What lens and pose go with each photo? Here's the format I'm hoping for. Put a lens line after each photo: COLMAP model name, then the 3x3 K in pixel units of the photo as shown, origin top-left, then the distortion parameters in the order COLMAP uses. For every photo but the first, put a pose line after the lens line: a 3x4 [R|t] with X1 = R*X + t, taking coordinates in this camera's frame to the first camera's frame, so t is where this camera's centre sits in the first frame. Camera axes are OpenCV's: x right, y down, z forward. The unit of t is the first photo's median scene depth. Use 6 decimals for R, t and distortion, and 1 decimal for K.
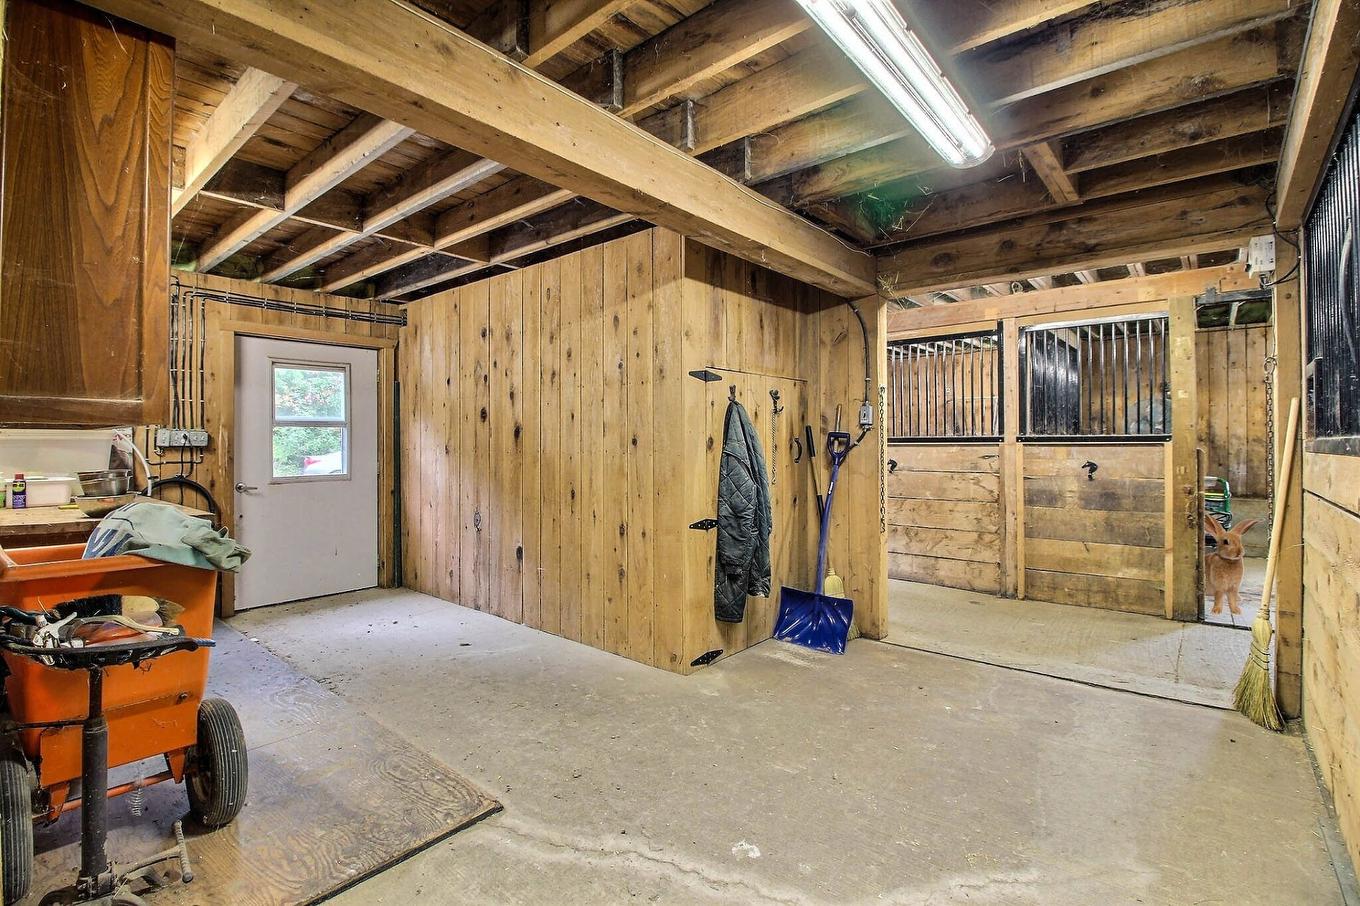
lens RADIAL K [[628.9, 0, 680.5], [0, 628.9, 439.4], [0, 0, 1]] dist [-0.015120, -0.002407]
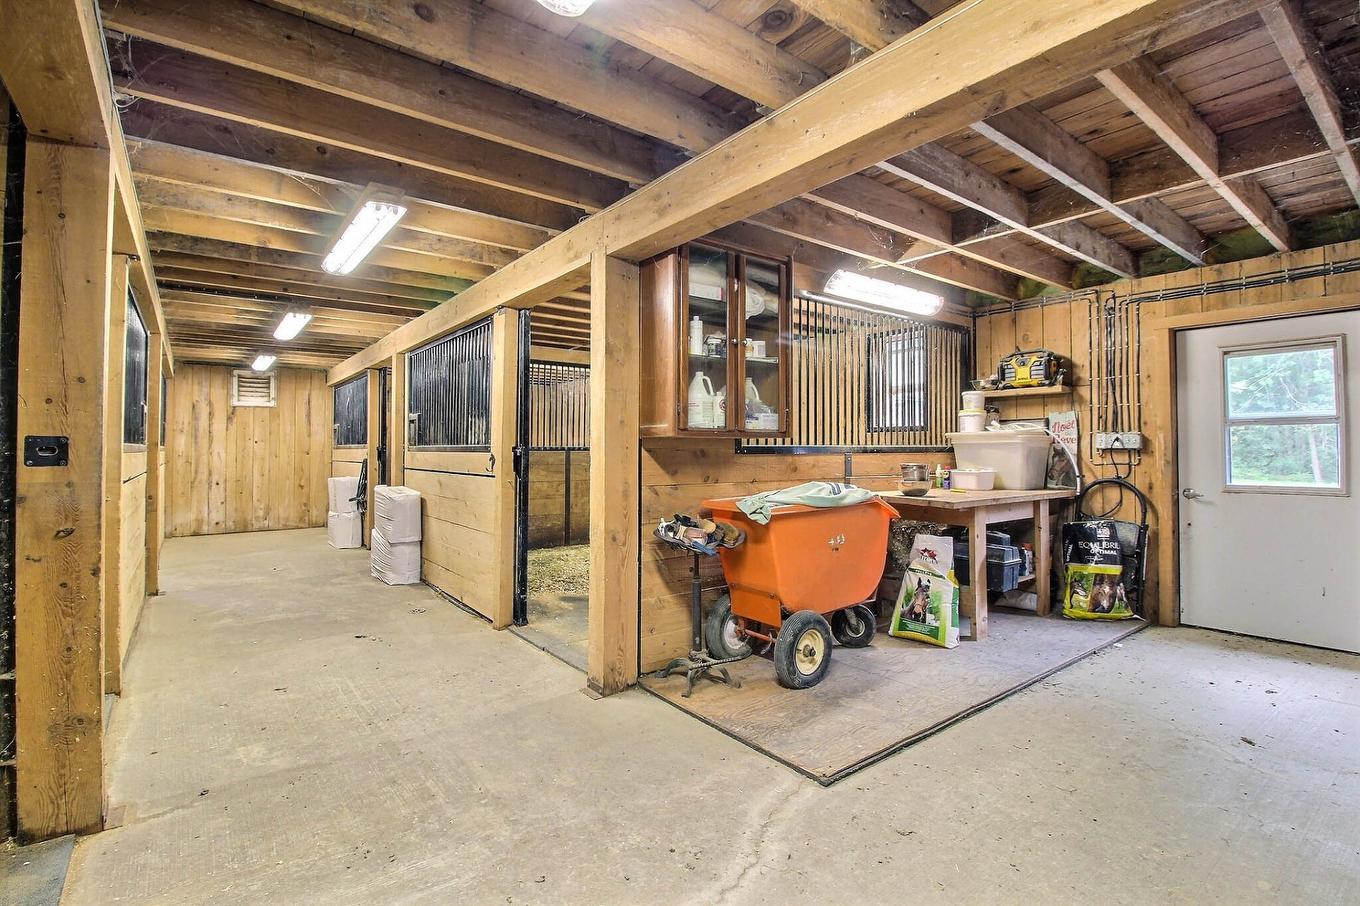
lens RADIAL K [[628.9, 0, 658.0], [0, 628.9, 437.9], [0, 0, 1]] dist [-0.015120, -0.002407]
pose [[-0.231780, -0.014911, -0.972654, 0.471065], [0.005205, 0.999849, -0.016568, 0.007551], [0.972754, -0.008903, -0.231667, 0.553024]]
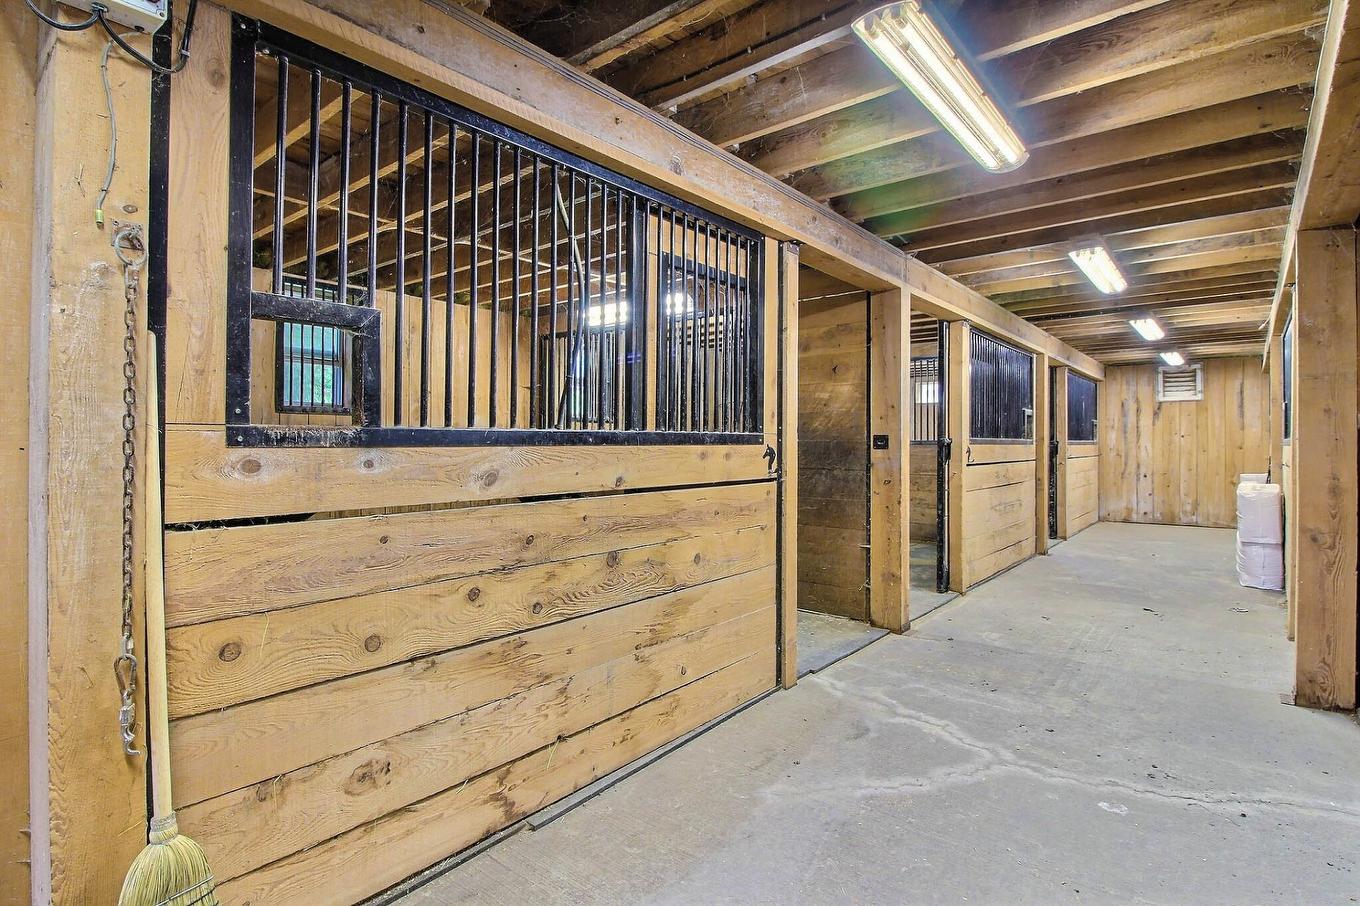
lens RADIAL K [[685.3, 0, 676.0], [0, 685.3, 444.5], [0, 0, 1]] dist [-0.019605, -0.000990]
pose [[-0.999987, -0.000166, -0.005097, 0.450934], [-0.000152, 0.999996, -0.002789, 0.014900], [0.005098, -0.002788, -0.999983, 1.121356]]
